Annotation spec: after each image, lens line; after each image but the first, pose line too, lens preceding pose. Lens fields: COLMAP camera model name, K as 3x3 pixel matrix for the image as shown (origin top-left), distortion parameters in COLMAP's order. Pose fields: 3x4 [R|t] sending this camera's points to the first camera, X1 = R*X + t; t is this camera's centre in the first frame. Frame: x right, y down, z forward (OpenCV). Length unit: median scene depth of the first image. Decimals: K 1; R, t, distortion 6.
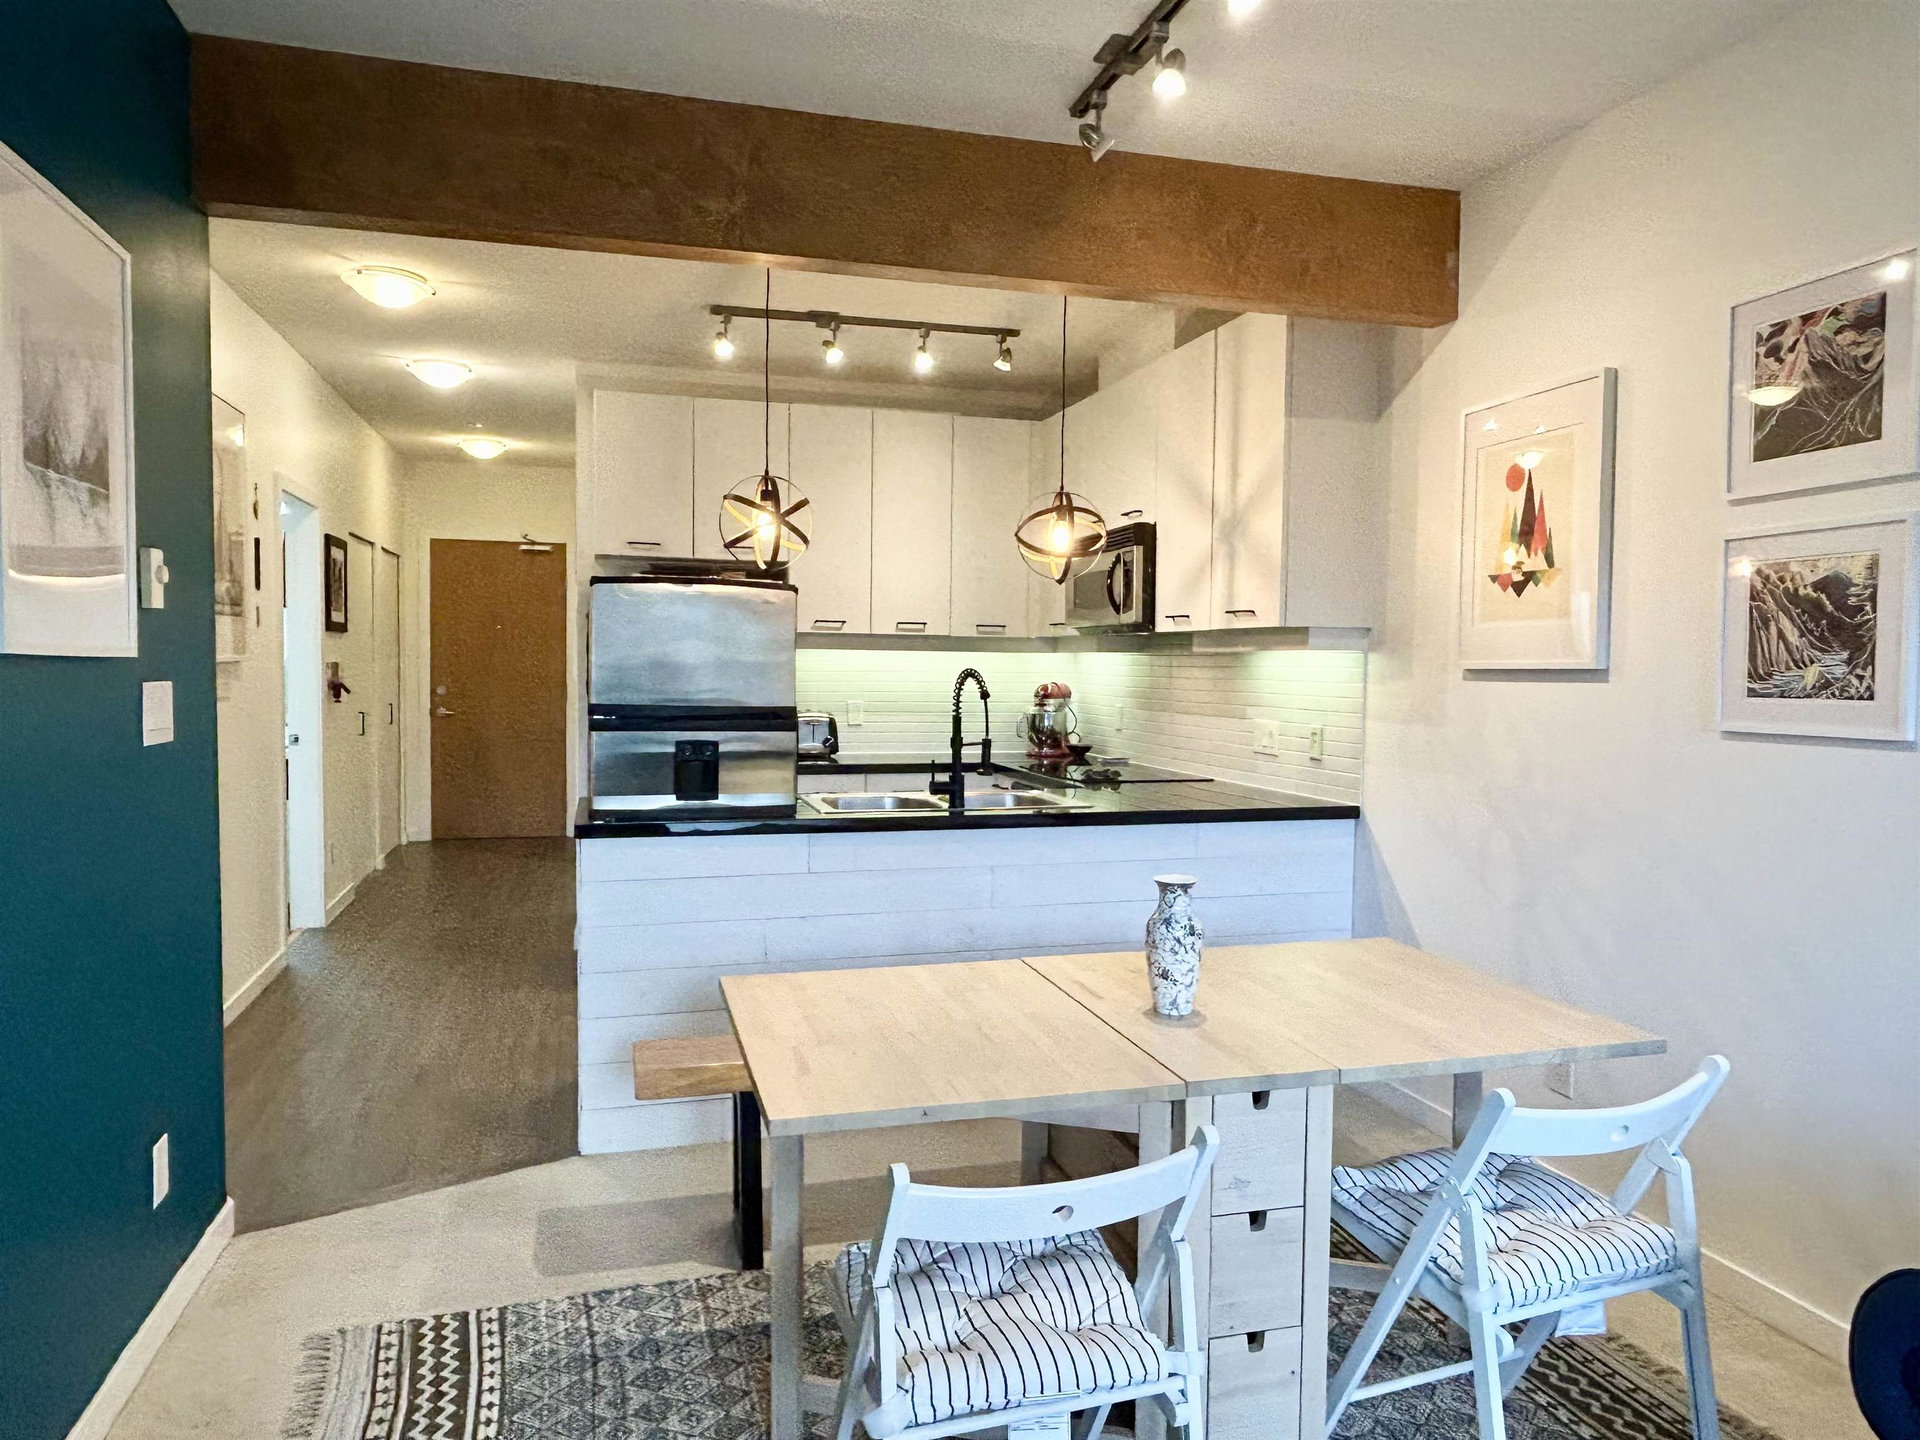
lens RADIAL K [[1260.4, 0, 964.5], [0, 1260.4, 717.2], [0, 0, 1]] dist [-0.002738, -0.000935]
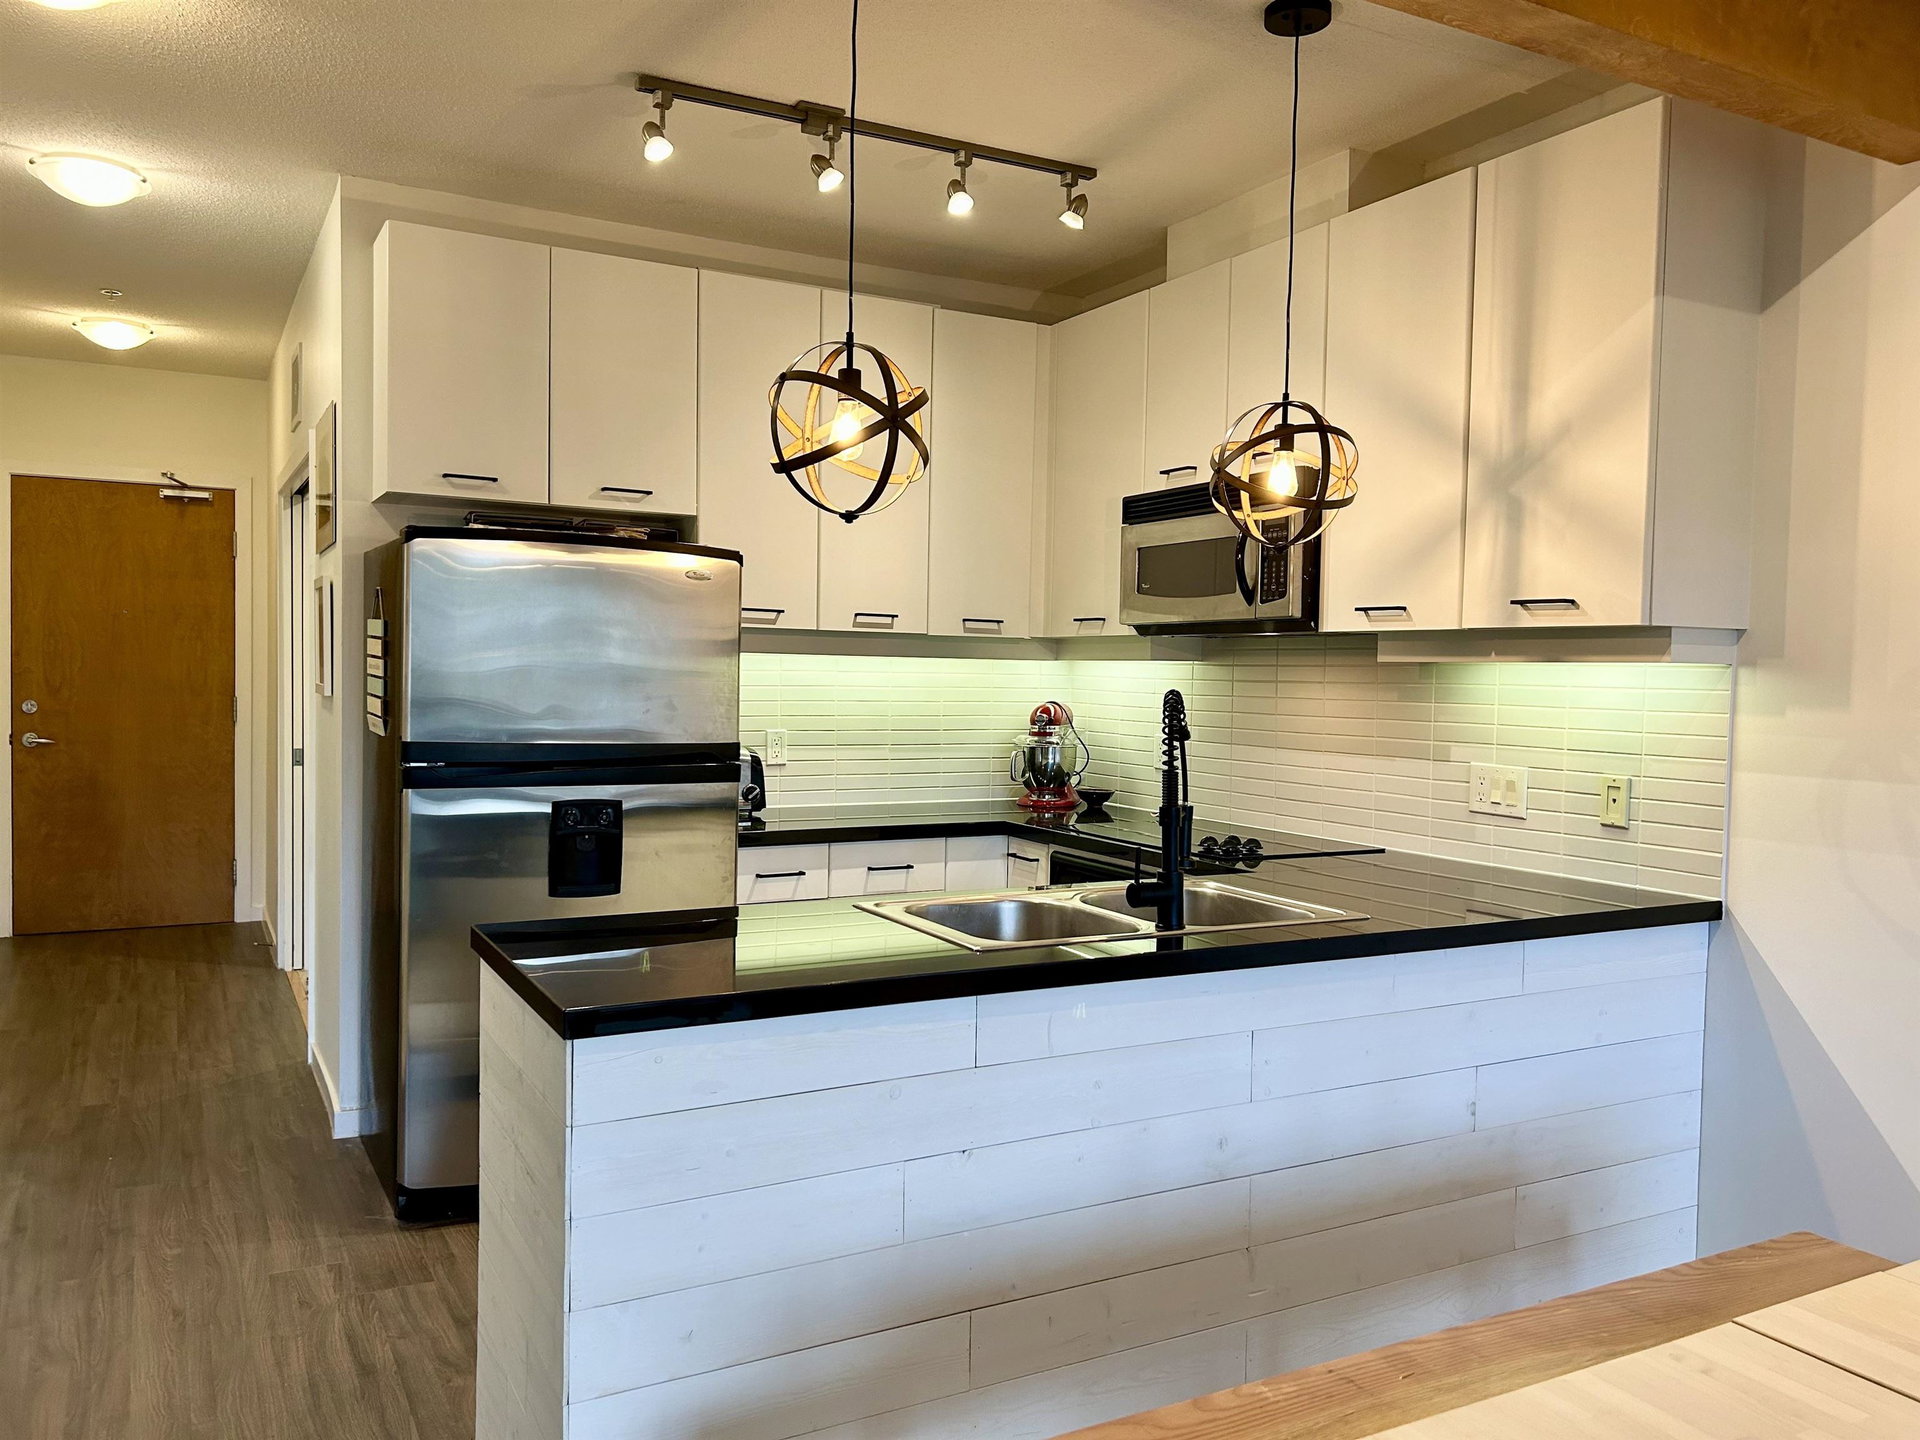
lens RADIAL K [[1433.8, 0, 951.2], [0, 1433.8, 726.7], [0, 0, 1]] dist [0.031276, -0.020316]
pose [[0.976380, -0.002835, 0.216043, -0.193019], [0.002708, 0.999996, 0.000883, -0.017585], [-0.216044, -0.000277, 0.976383, 0.282694]]
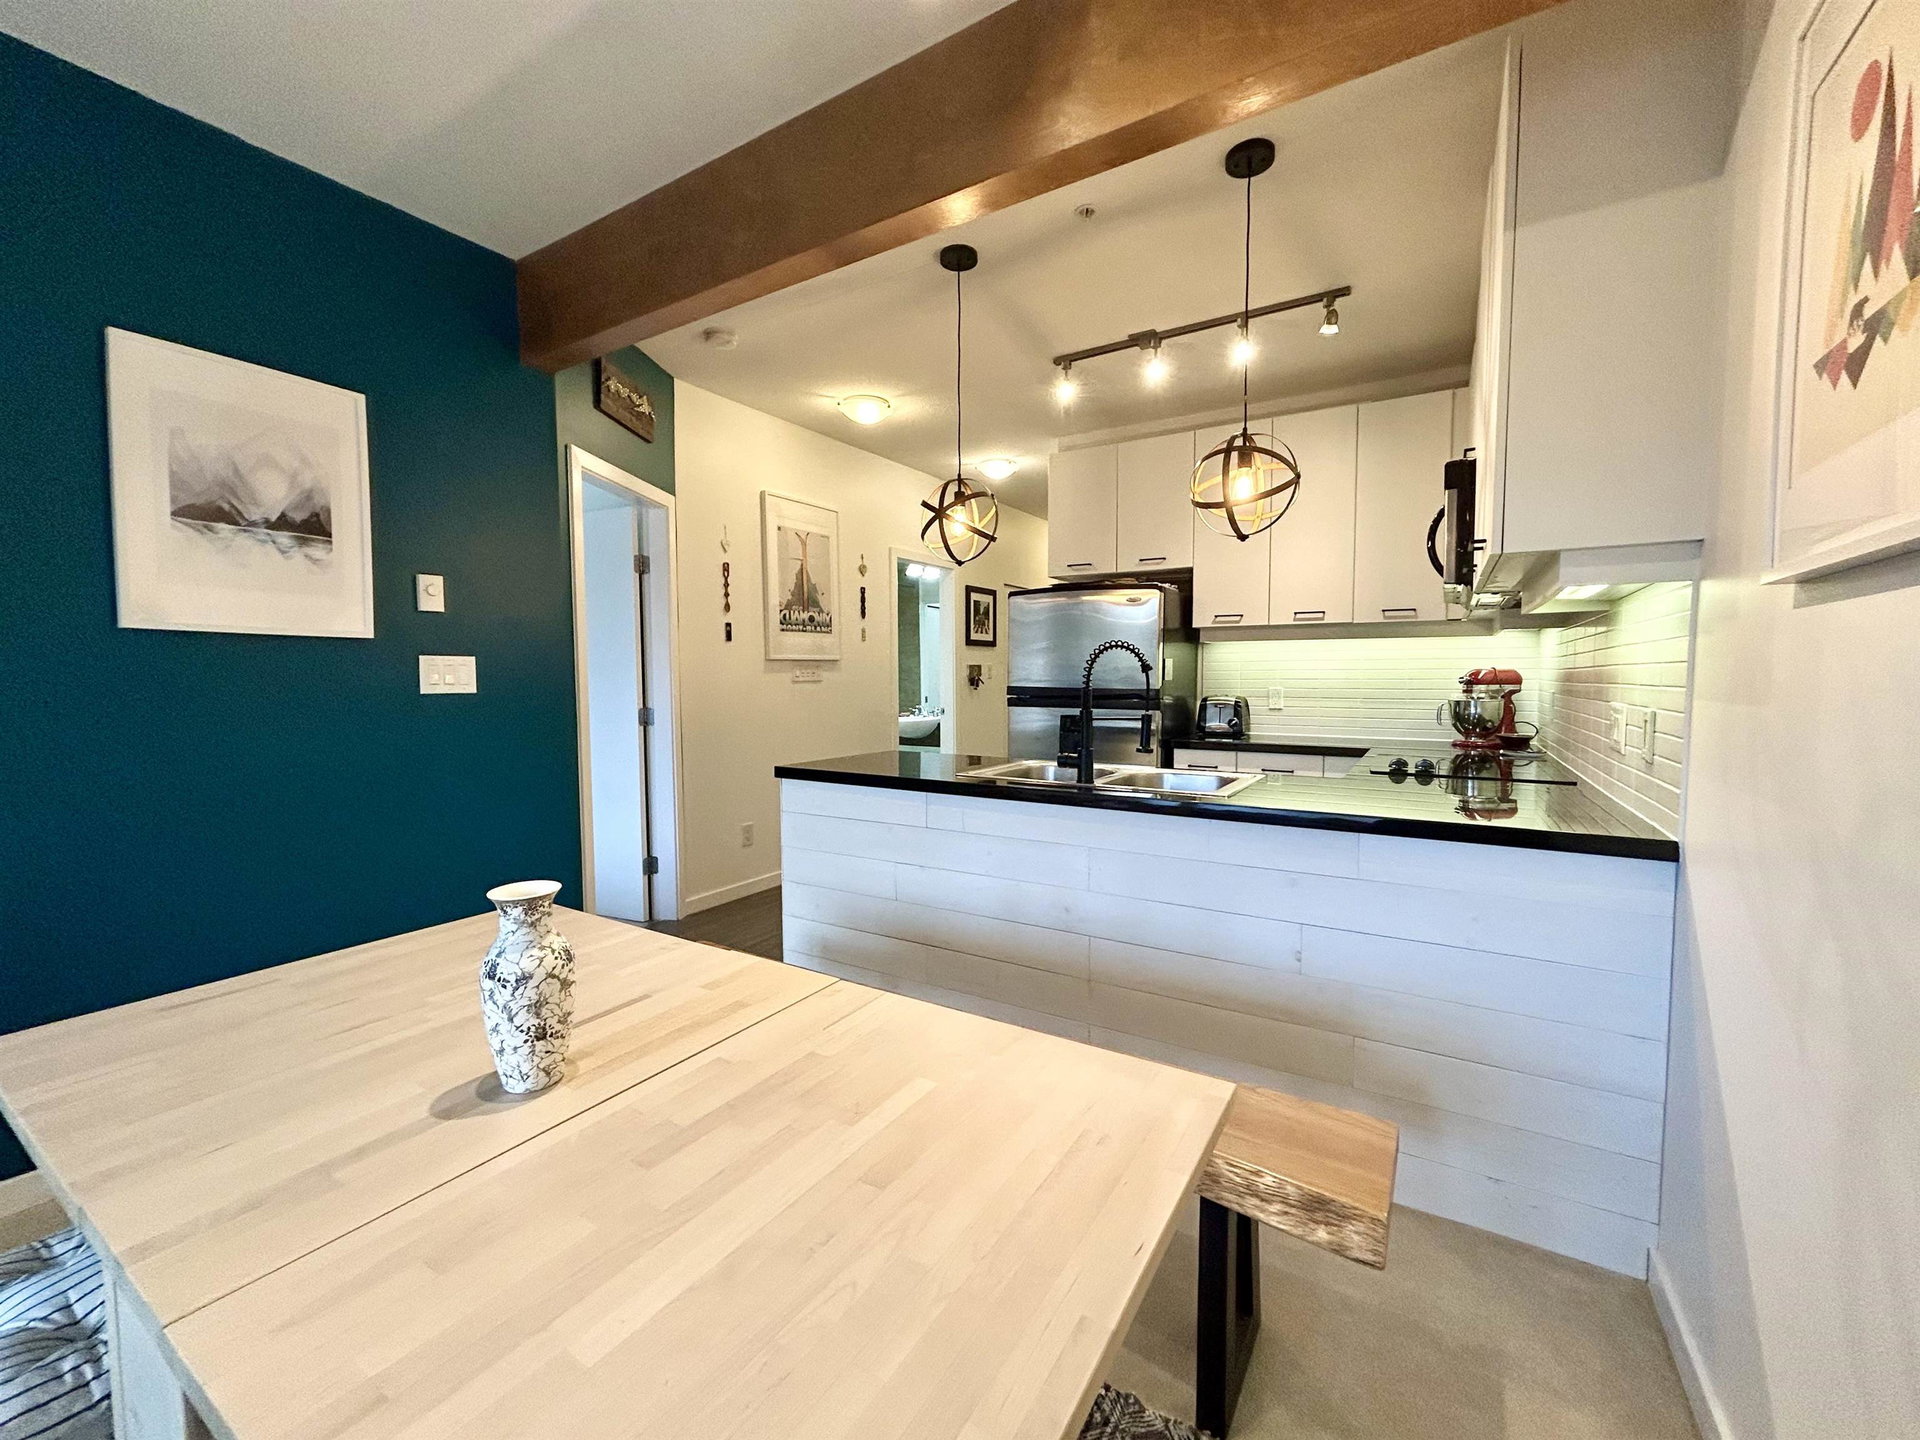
lens RADIAL K [[776.0, 0, 966.1], [0, 776.0, 714.4], [0, 0, 1]] dist [-0.000380, 0.000460]
pose [[0.673375, 0.024104, -0.738908, 0.285160], [-0.022279, 0.999676, 0.012307, 0.010529], [0.738966, 0.008175, 0.673693, 0.402417]]
